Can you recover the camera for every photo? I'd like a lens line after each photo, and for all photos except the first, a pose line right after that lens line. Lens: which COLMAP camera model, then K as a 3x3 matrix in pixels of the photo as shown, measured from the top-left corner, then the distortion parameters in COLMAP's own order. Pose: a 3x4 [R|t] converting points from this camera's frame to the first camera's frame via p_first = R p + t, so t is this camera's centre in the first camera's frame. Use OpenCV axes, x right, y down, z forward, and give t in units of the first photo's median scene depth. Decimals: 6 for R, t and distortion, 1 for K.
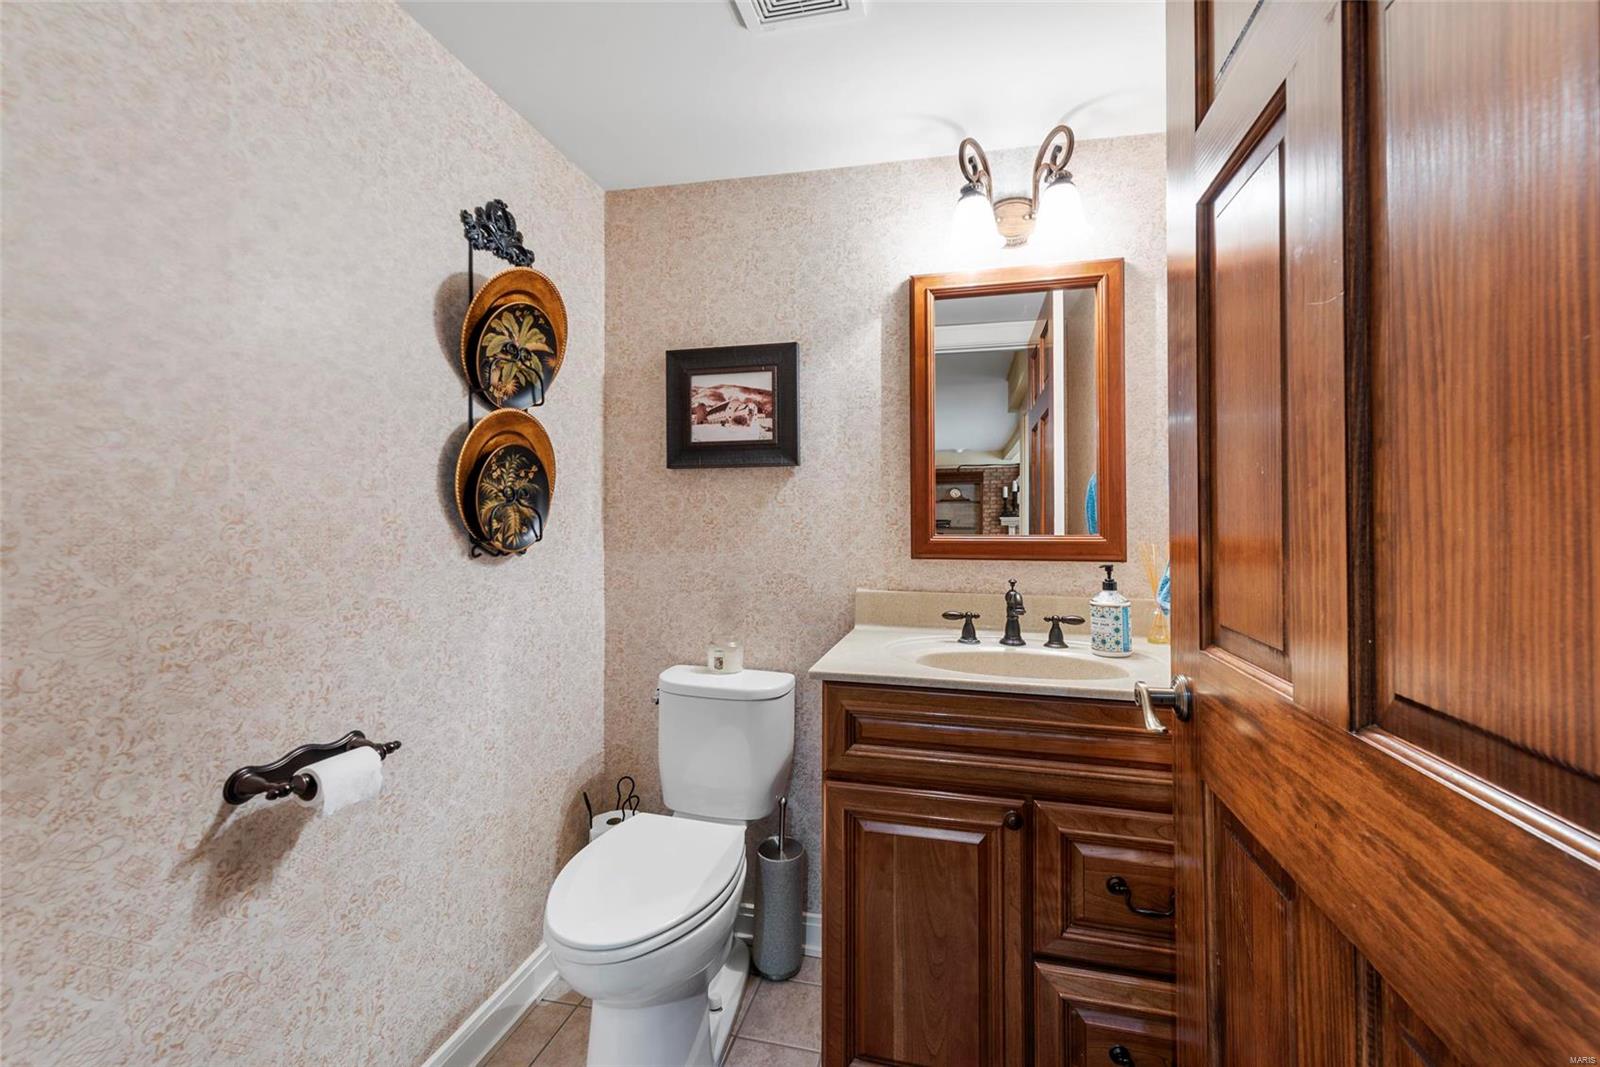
lens RADIAL K [[642.5, 0, 800.4], [0, 642.5, 522.9], [0, 0, 1]] dist [0.014267, -0.001960]
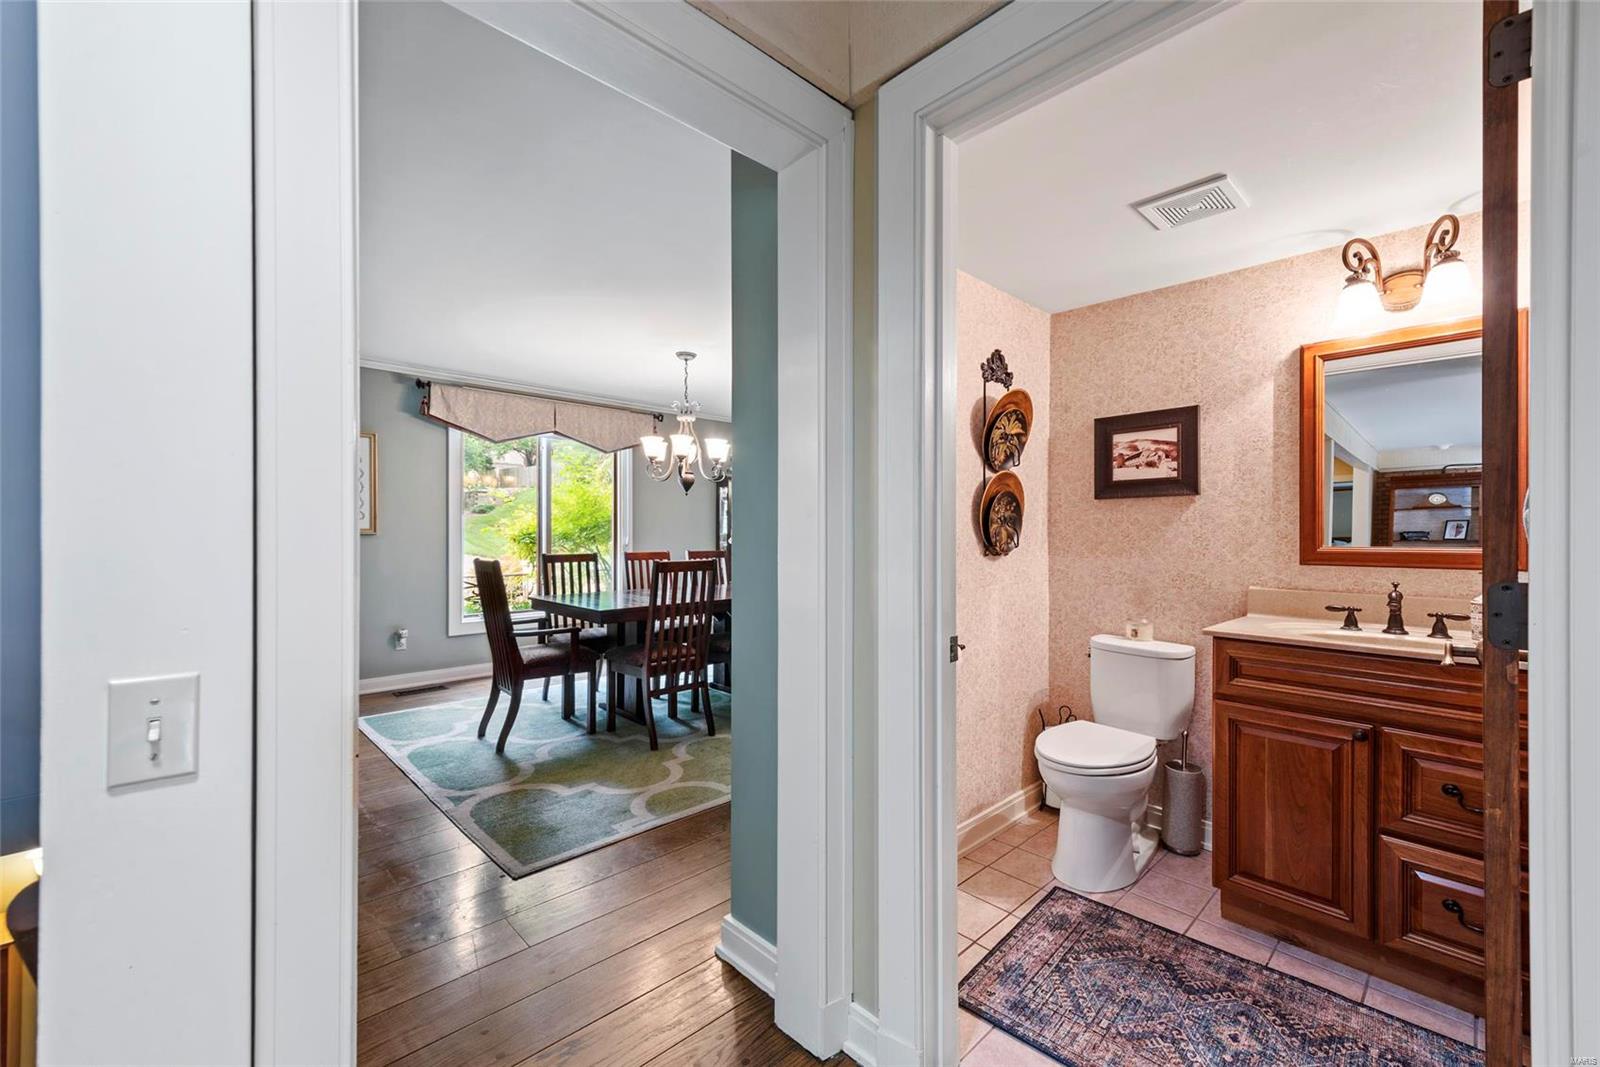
lens RADIAL K [[642.5, 0, 828.6], [0, 642.5, 538.7], [0, 0, 1]] dist [0.014267, -0.001960]
pose [[0.857970, 0.003484, -0.513688, 0.029483], [-0.000795, 0.999985, 0.005455, -0.003291], [0.513699, -0.004272, 0.857960, -0.646835]]
